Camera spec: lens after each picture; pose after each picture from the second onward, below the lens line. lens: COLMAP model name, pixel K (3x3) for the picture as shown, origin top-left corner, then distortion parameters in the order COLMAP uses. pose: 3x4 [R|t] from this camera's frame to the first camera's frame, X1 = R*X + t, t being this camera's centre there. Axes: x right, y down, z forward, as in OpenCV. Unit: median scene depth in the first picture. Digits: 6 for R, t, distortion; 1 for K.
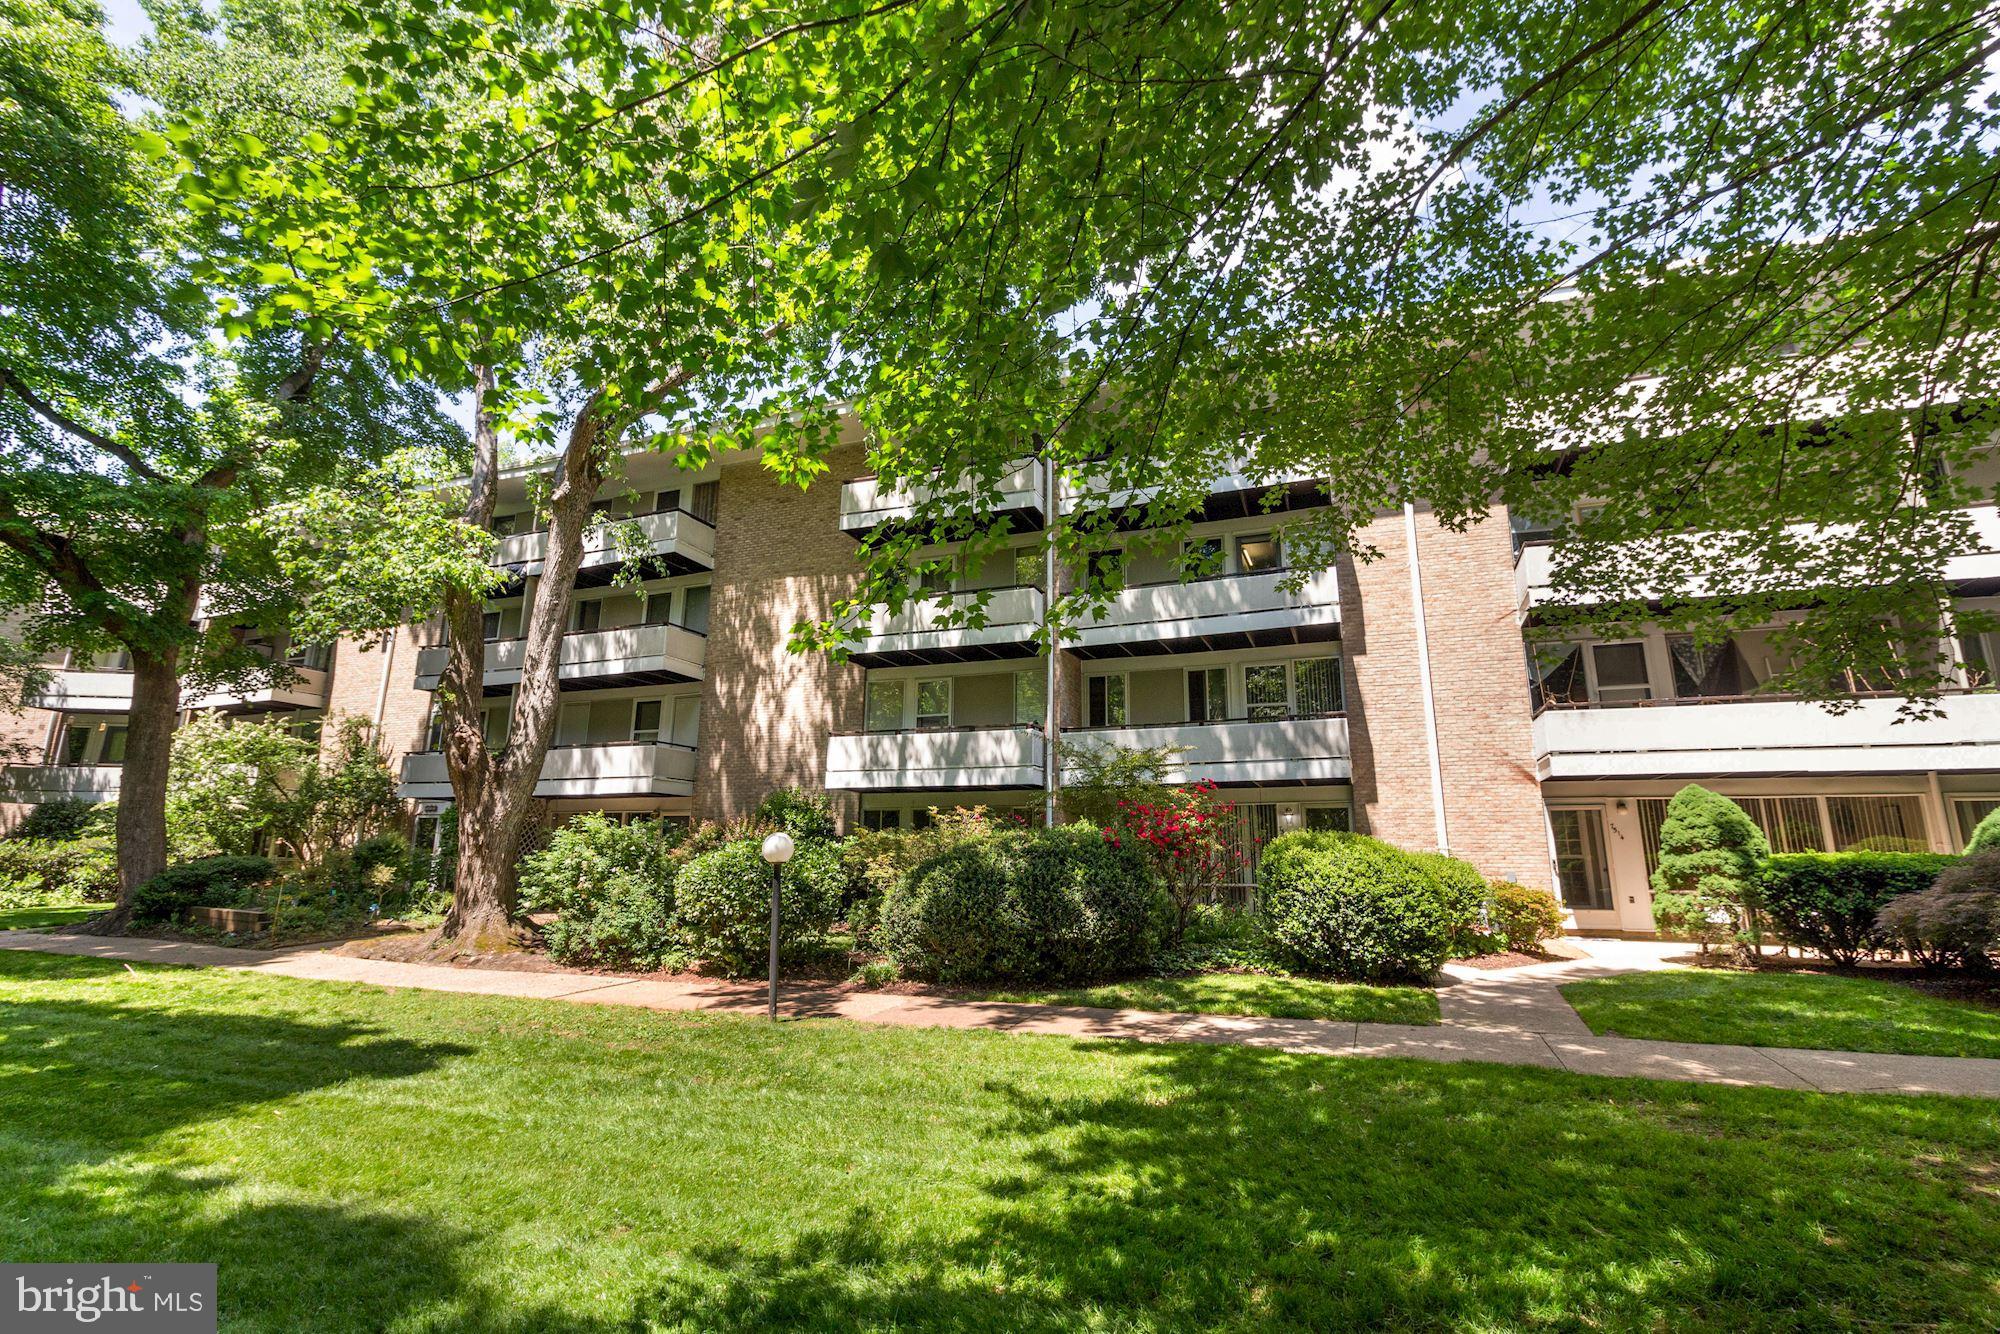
lens RADIAL K [[936.5, 0, 1014.3], [0, 936.5, 660.8], [0, 0, 1]] dist [-0.001059, -0.000010]
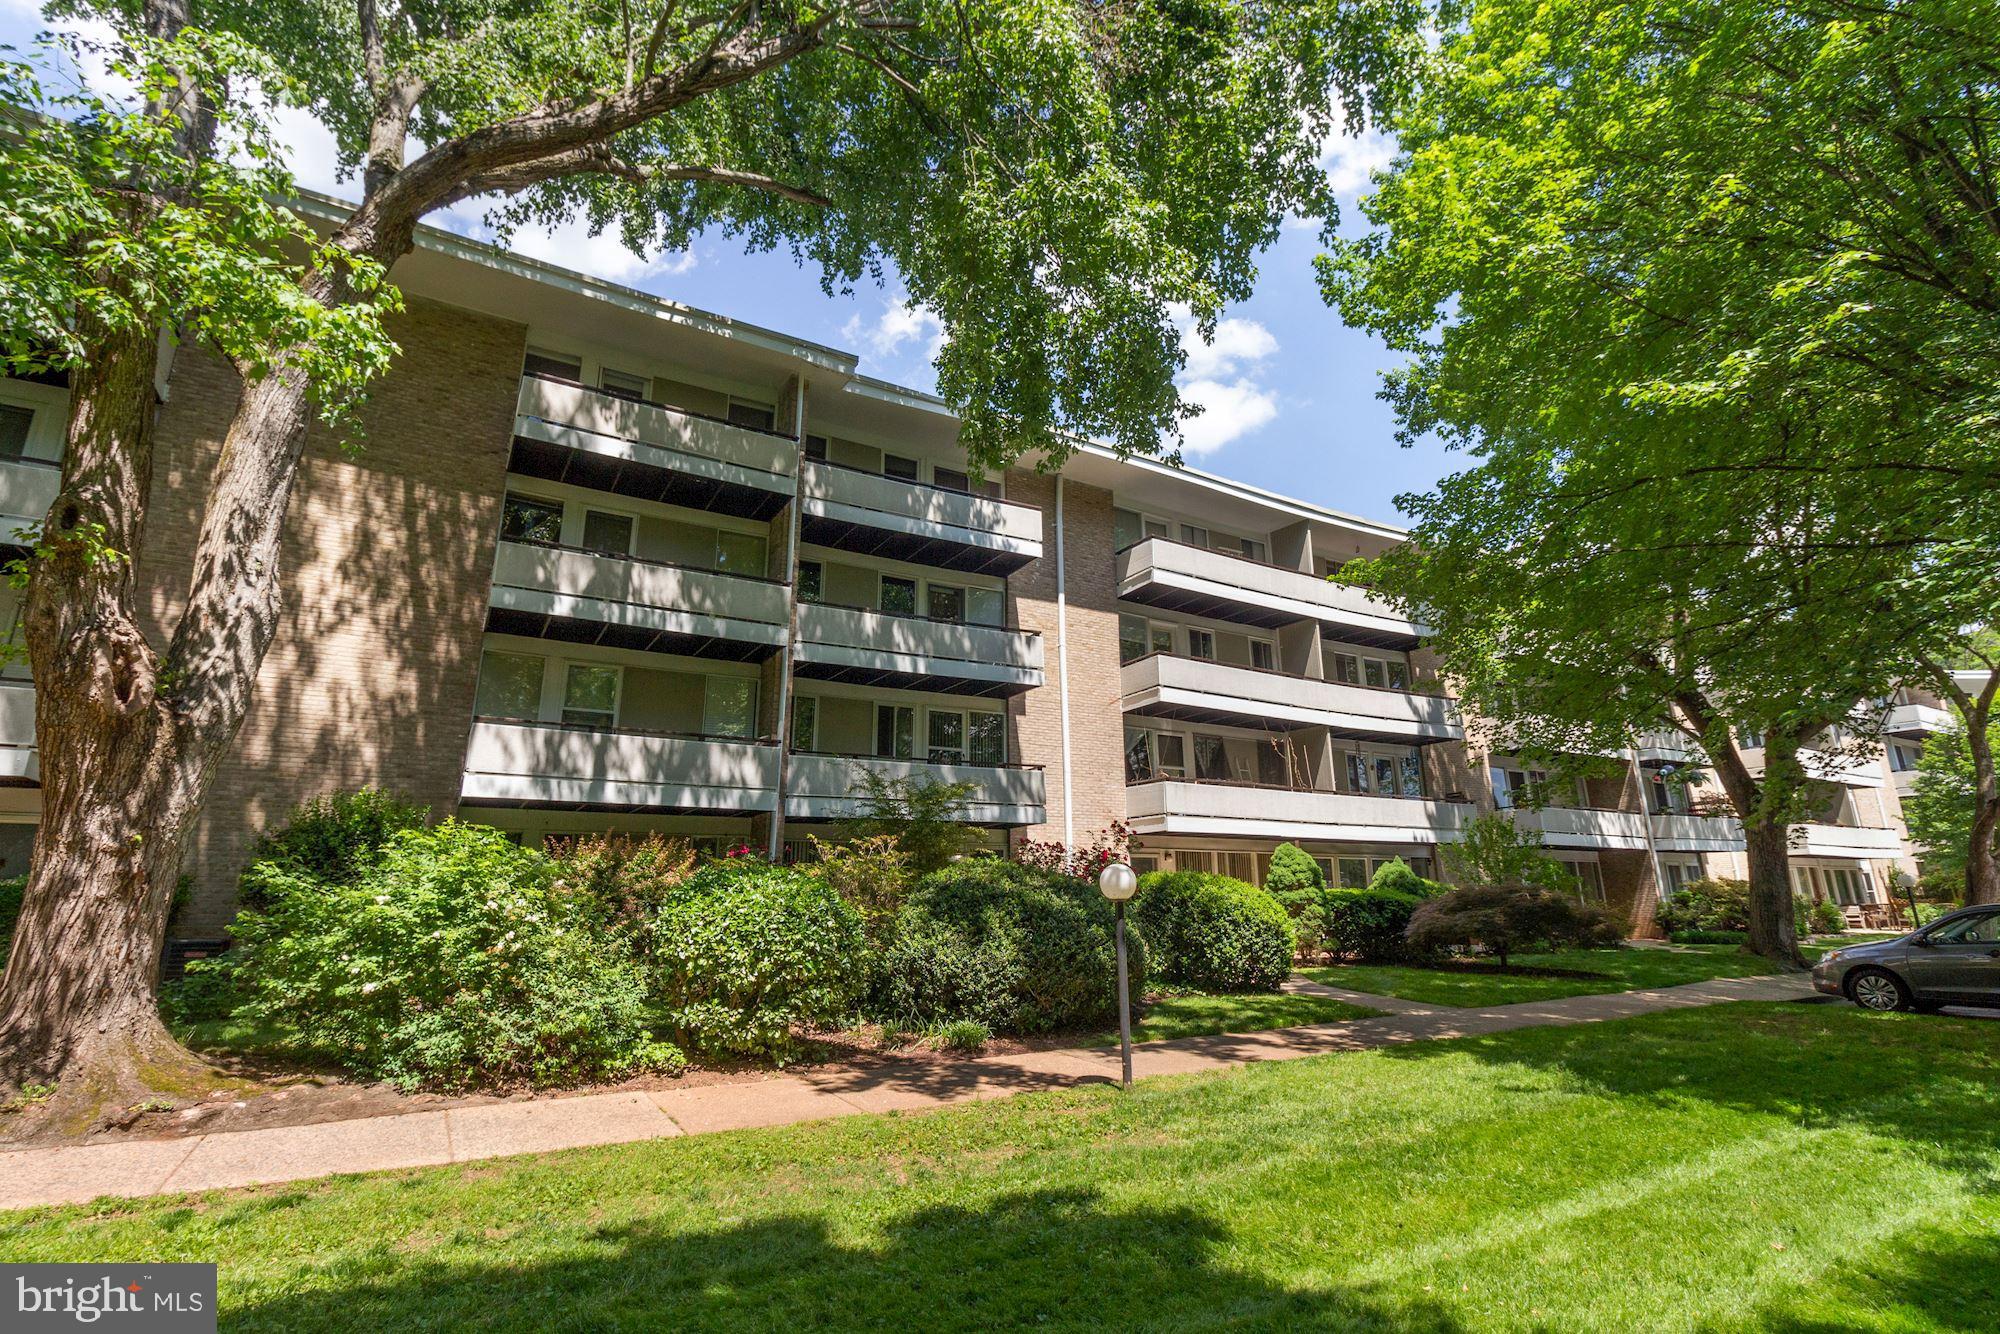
lens RADIAL K [[941.9, 0, 996.2], [0, 941.9, 662.5], [0, 0, 1]] dist [-0.002259, -0.000068]
pose [[0.636376, 0.180472, 0.749970, -0.524116], [-0.151264, 0.982566, -0.108091, 0.059496], [-0.756402, -0.044657, 0.652581, 0.281482]]
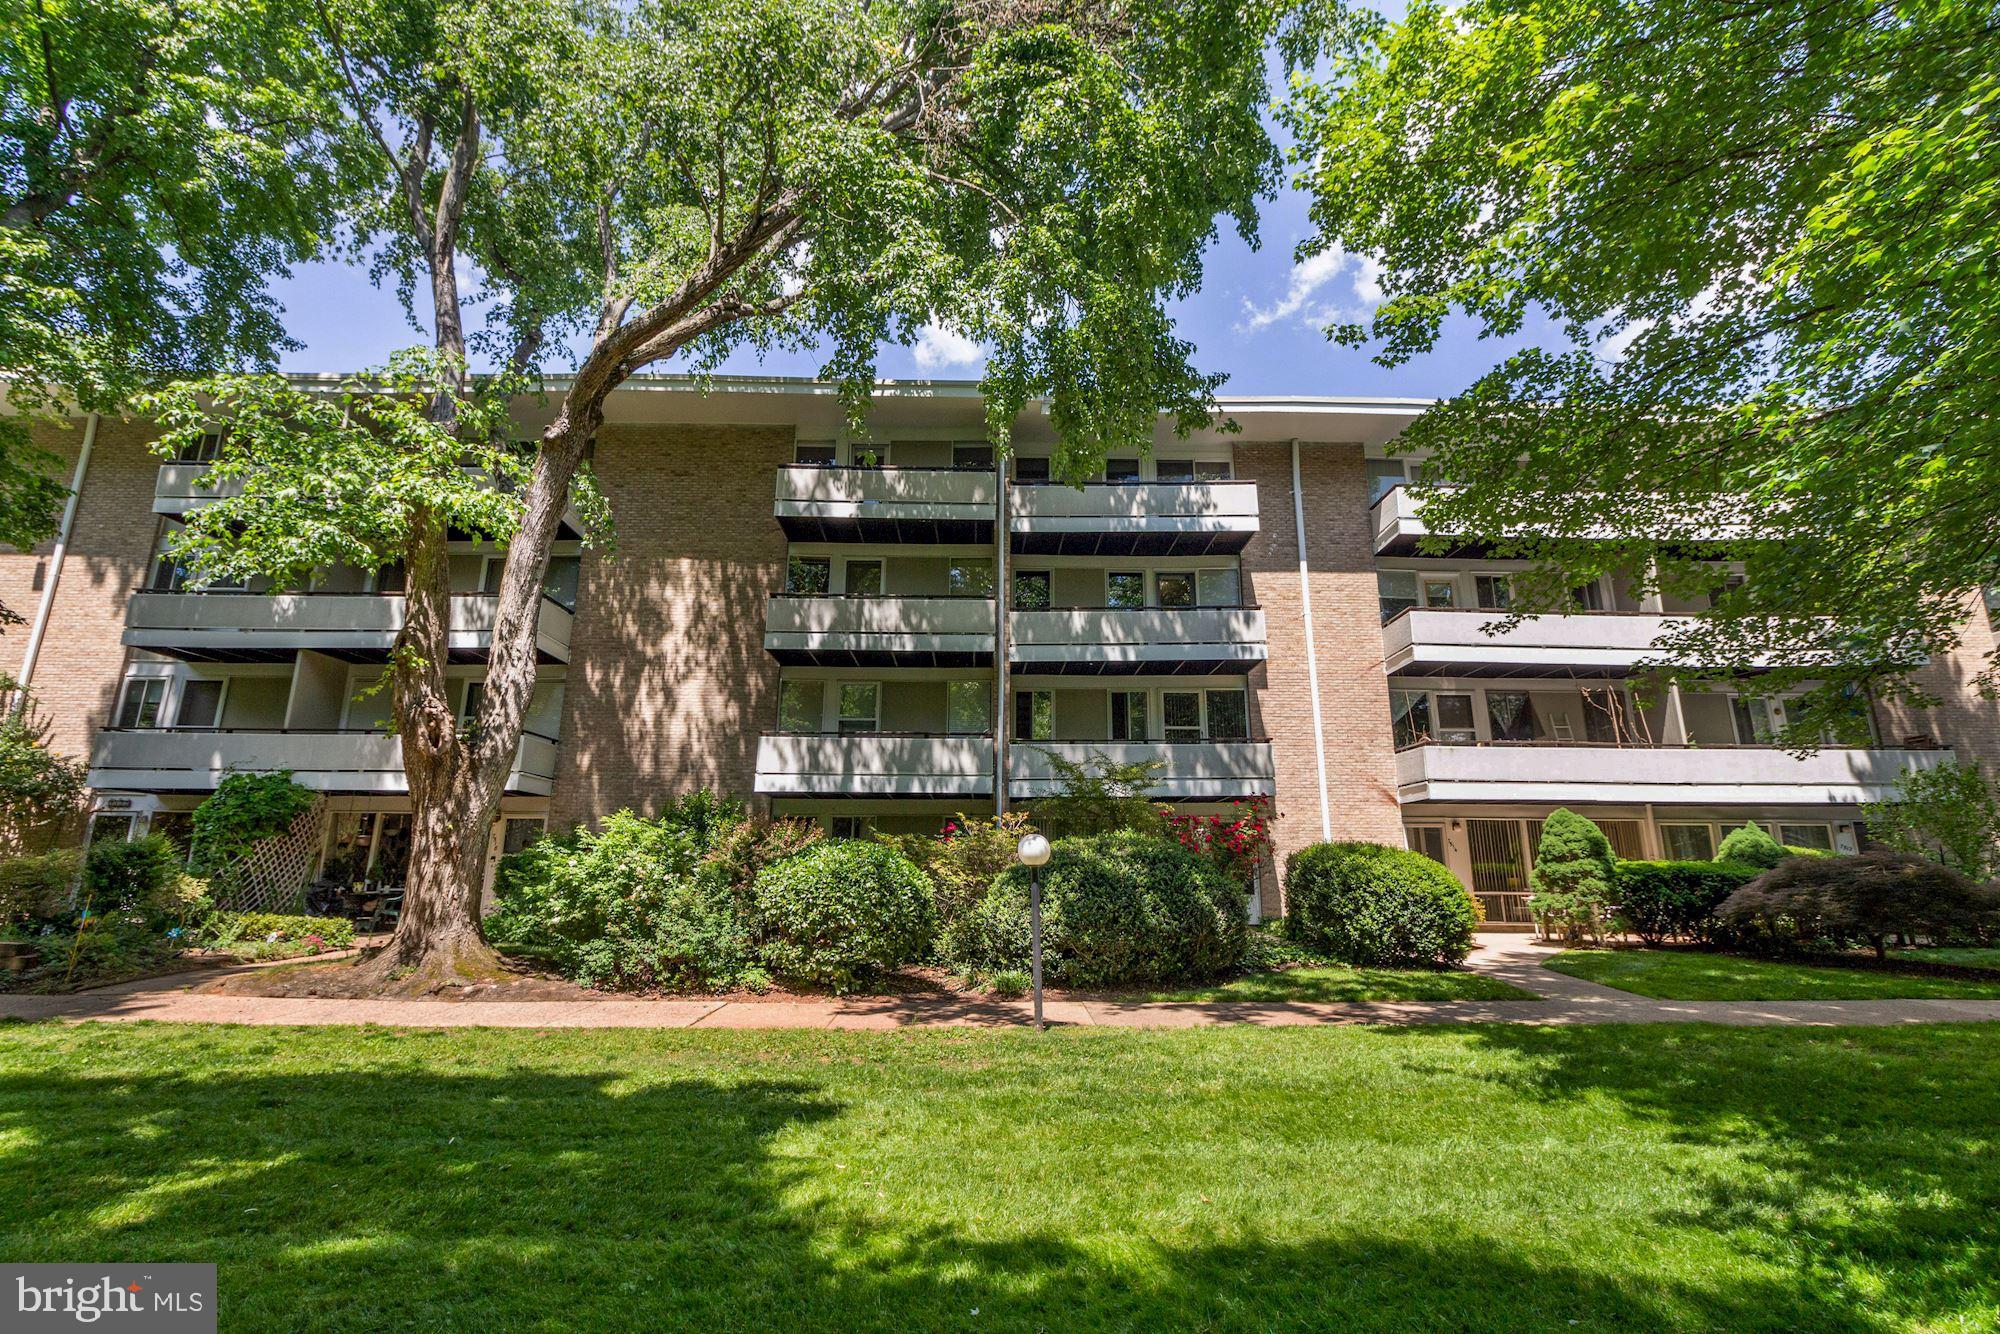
lens RADIAL K [[914.1, 0, 1002.7], [0, 914.1, 669.9], [0, 0, 1]] dist [-0.000757, 0.000020]
pose [[0.929370, 0.078373, 0.360735, -0.332693], [-0.074159, 0.996920, -0.025531, 0.022404], [-0.361625, -0.003024, 0.932319, 0.074506]]
